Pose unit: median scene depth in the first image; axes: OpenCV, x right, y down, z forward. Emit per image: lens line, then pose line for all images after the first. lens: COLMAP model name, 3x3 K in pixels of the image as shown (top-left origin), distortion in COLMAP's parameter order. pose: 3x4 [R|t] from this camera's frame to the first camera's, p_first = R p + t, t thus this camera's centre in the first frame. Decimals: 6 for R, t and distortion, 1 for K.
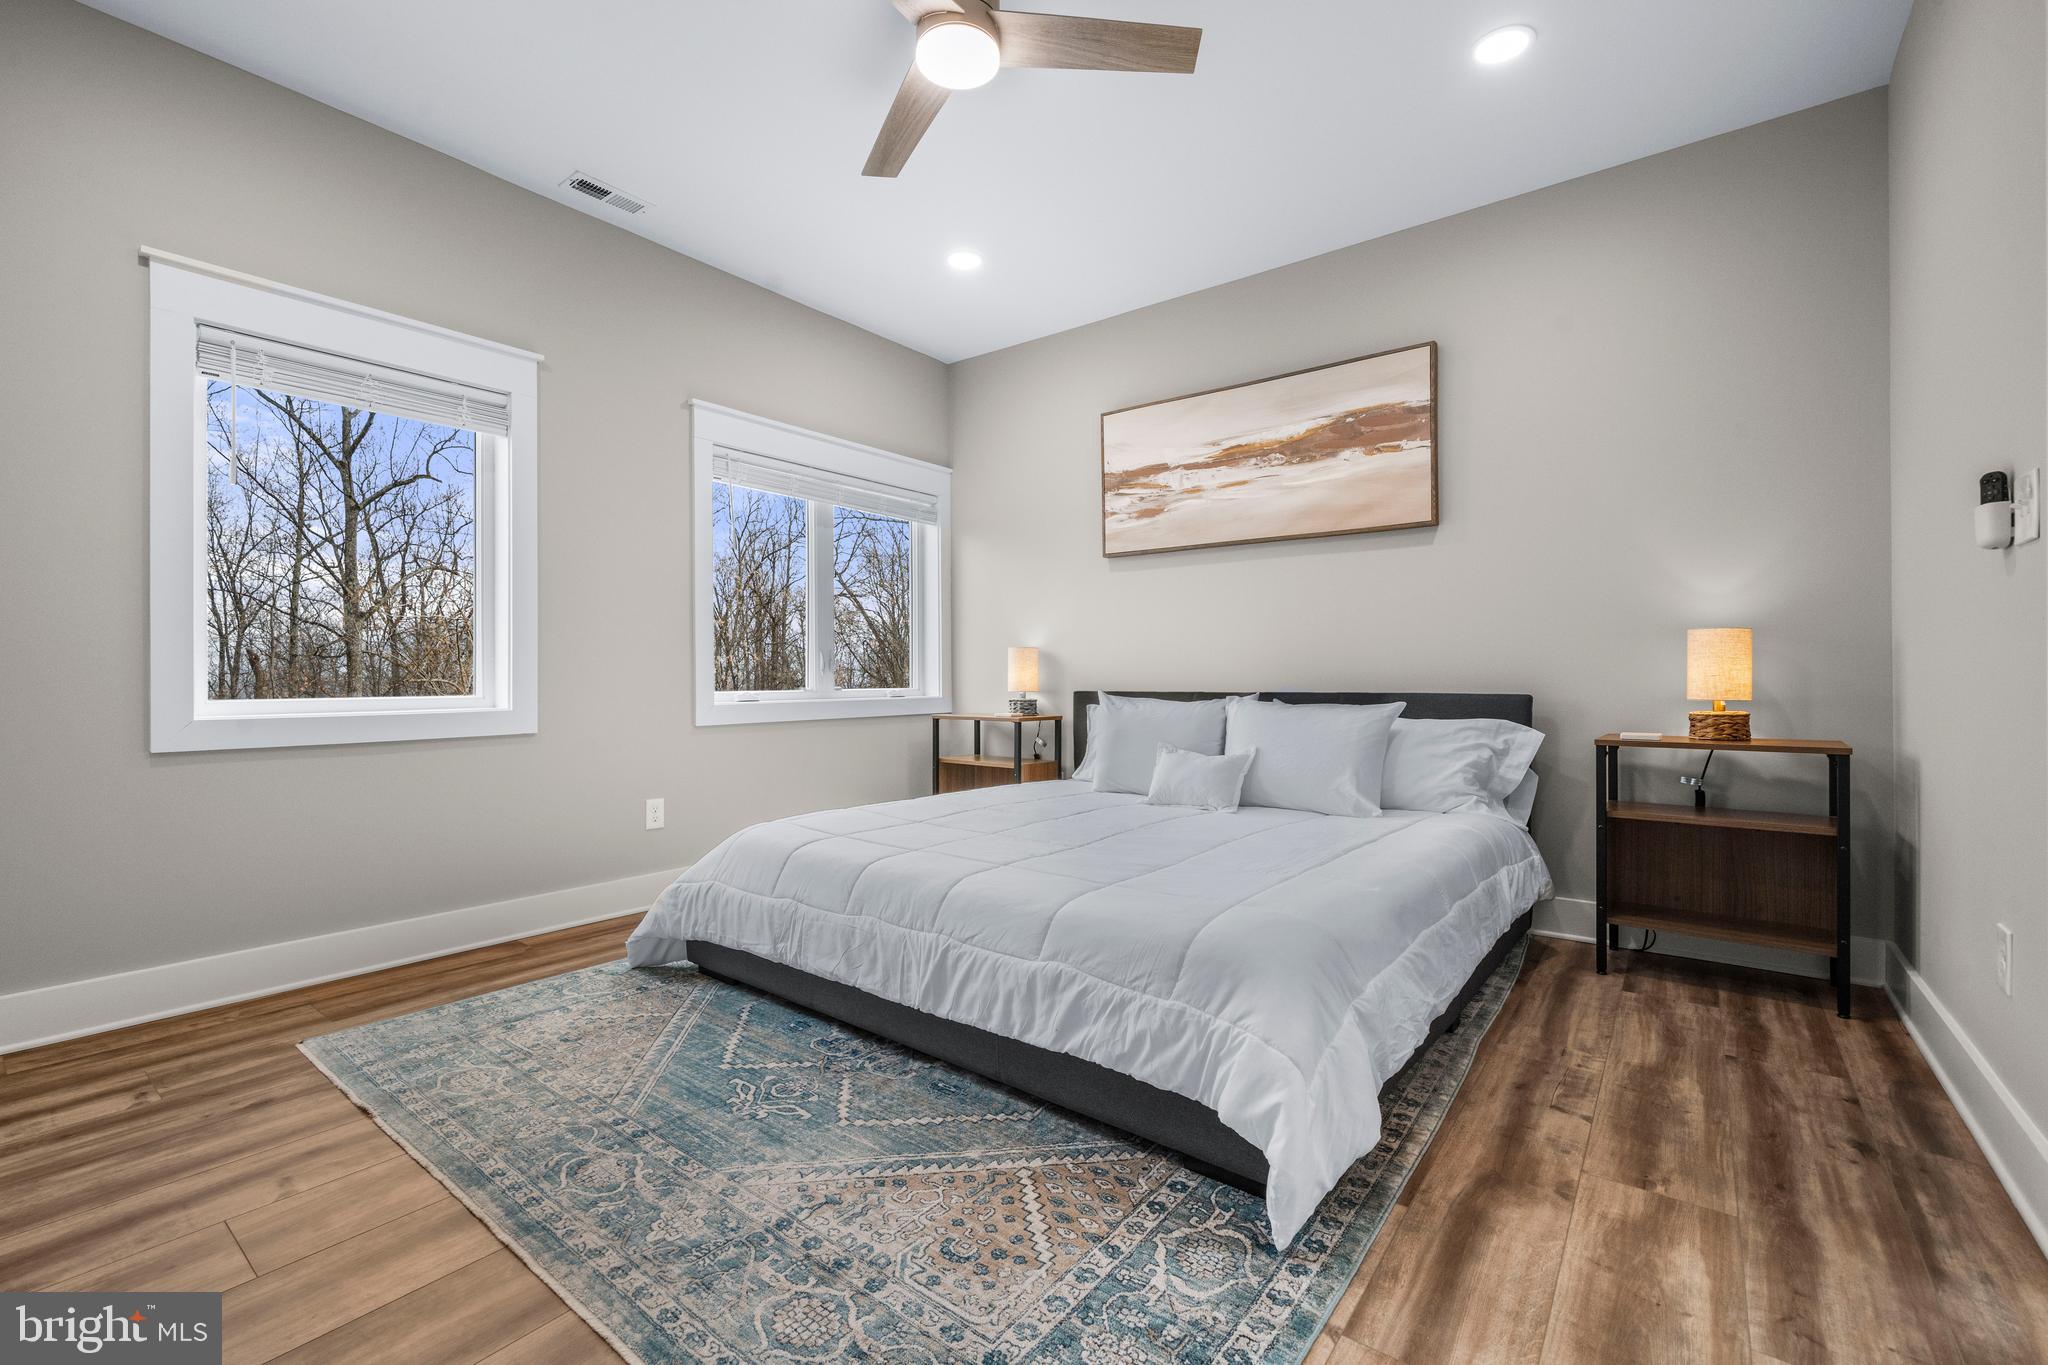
lens RADIAL K [[885.3, 0, 998.6], [0, 885.3, 683.9], [0, 0, 1]] dist [-0.005241, 0.004034]
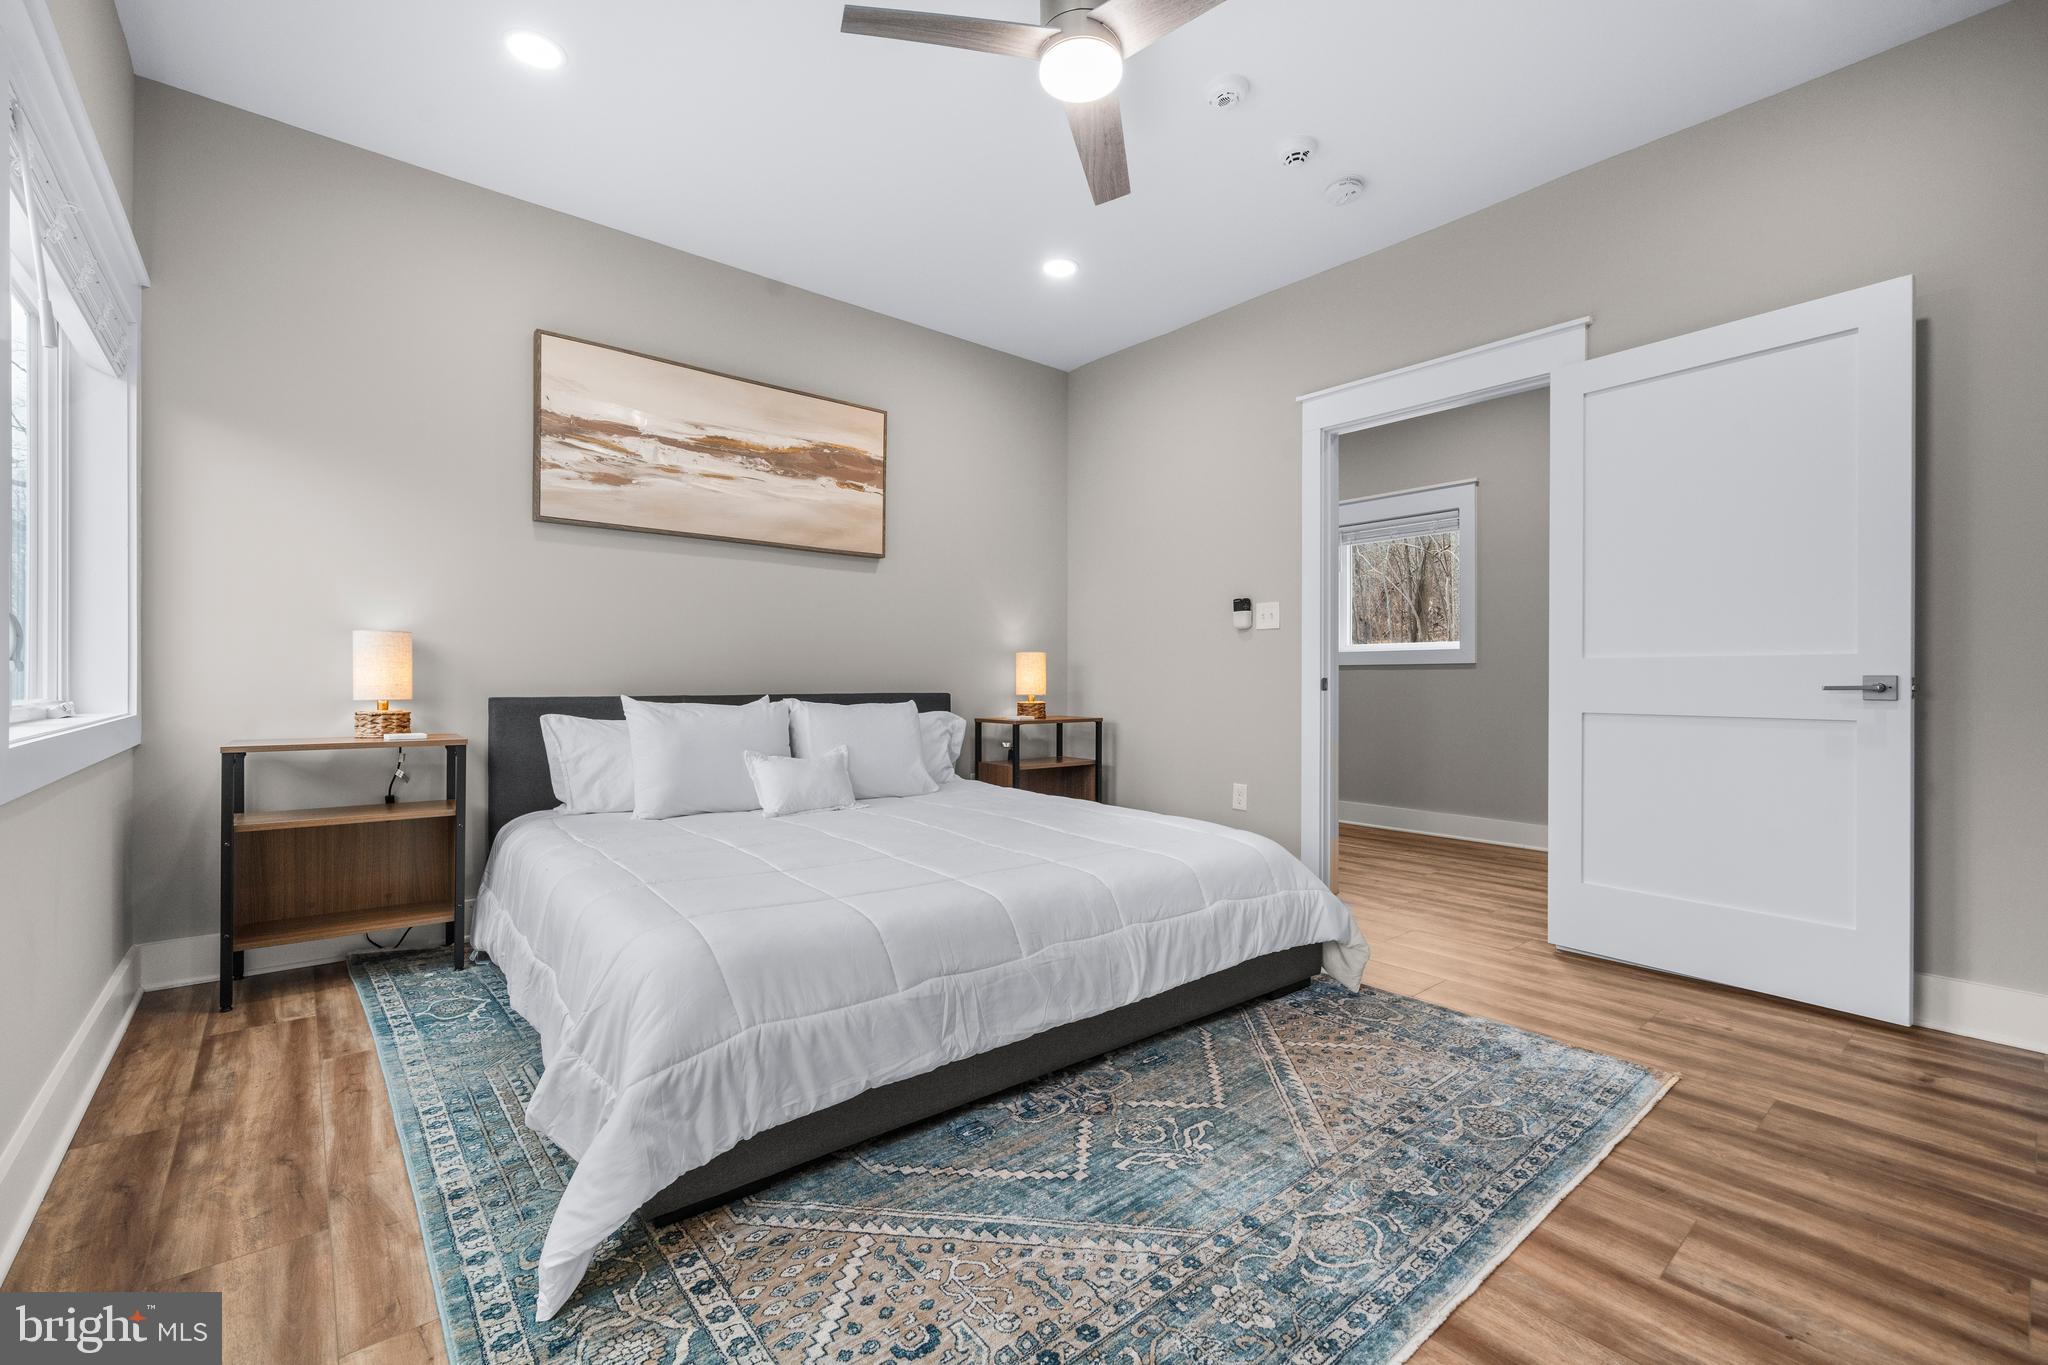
lens RADIAL K [[885.3, 0, 1016.7], [0, 885.3, 688.5], [0, 0, 1]] dist [-0.005241, 0.004034]
pose [[0.183017, -0.006498, 0.983088, -0.679180], [0.002668, 0.999978, 0.006113, -0.003014], [-0.983106, 0.001504, 0.183030, 0.568268]]
